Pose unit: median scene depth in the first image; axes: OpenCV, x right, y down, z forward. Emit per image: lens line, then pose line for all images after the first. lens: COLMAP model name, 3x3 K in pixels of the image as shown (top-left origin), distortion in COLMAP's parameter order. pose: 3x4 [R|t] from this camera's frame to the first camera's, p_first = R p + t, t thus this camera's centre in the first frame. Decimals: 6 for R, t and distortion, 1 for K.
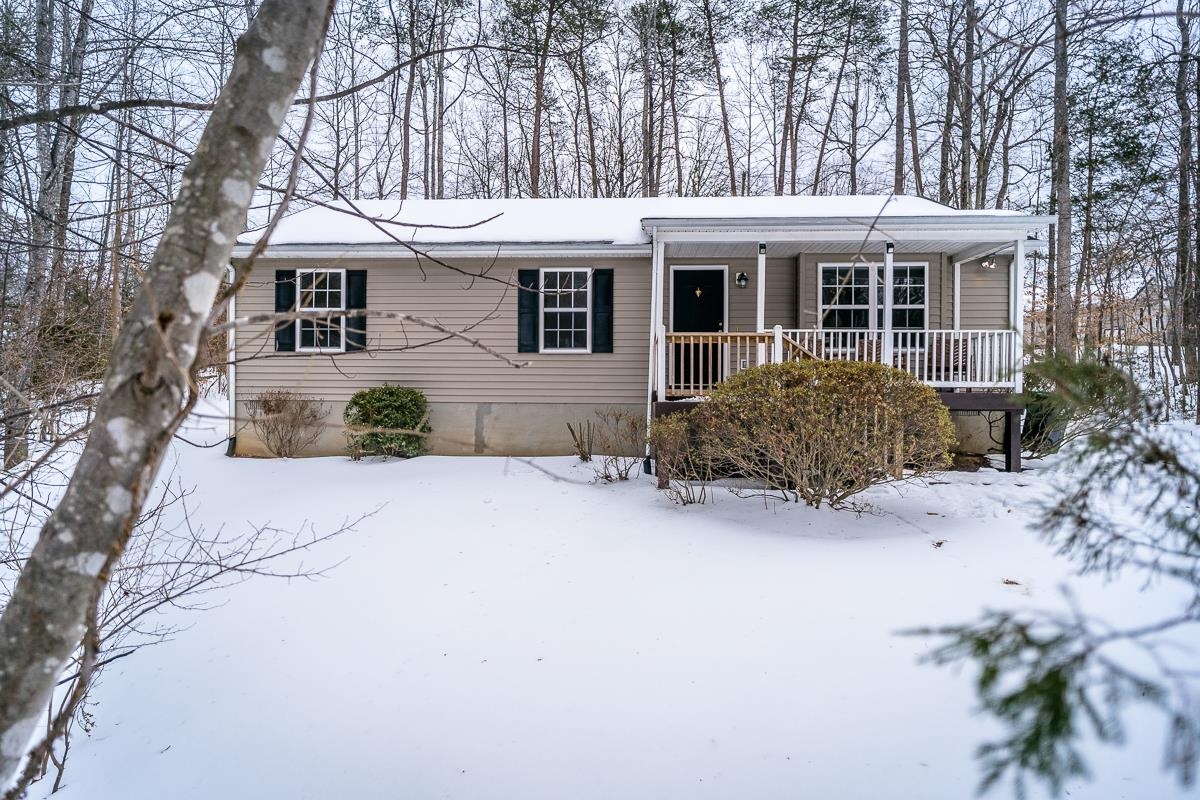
lens RADIAL K [[619.1, 0, 600.0], [0, 619.1, 400.0], [0, 0, 1]] dist [-0.001895, -0.000889]
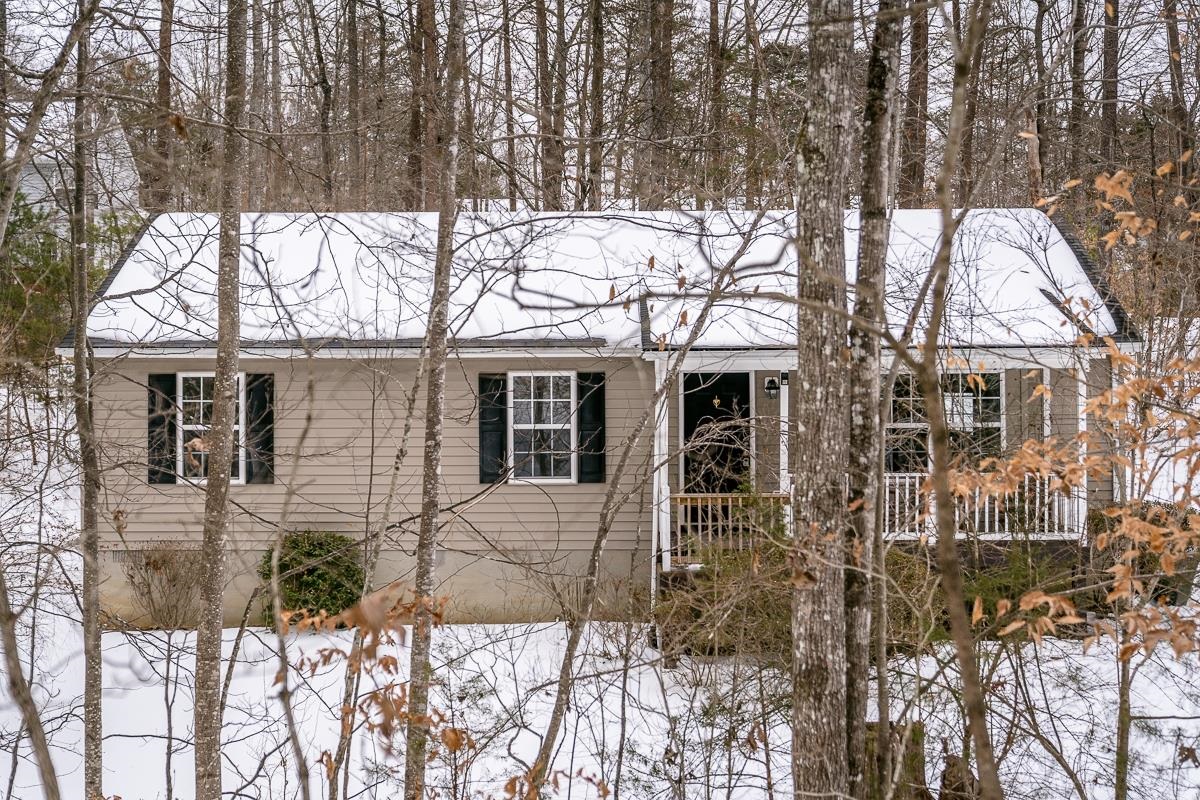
lens RADIAL K [[1375.9, 0, 600.0], [0, 1375.9, 400.0], [0, 0, 1]] dist [0.010034, -0.019292]
pose [[0.999237, -0.010902, 0.037498, -0.047995], [0.011808, 0.999642, -0.024018, -0.136911], [-0.037223, 0.024442, 0.999008, -0.688385]]
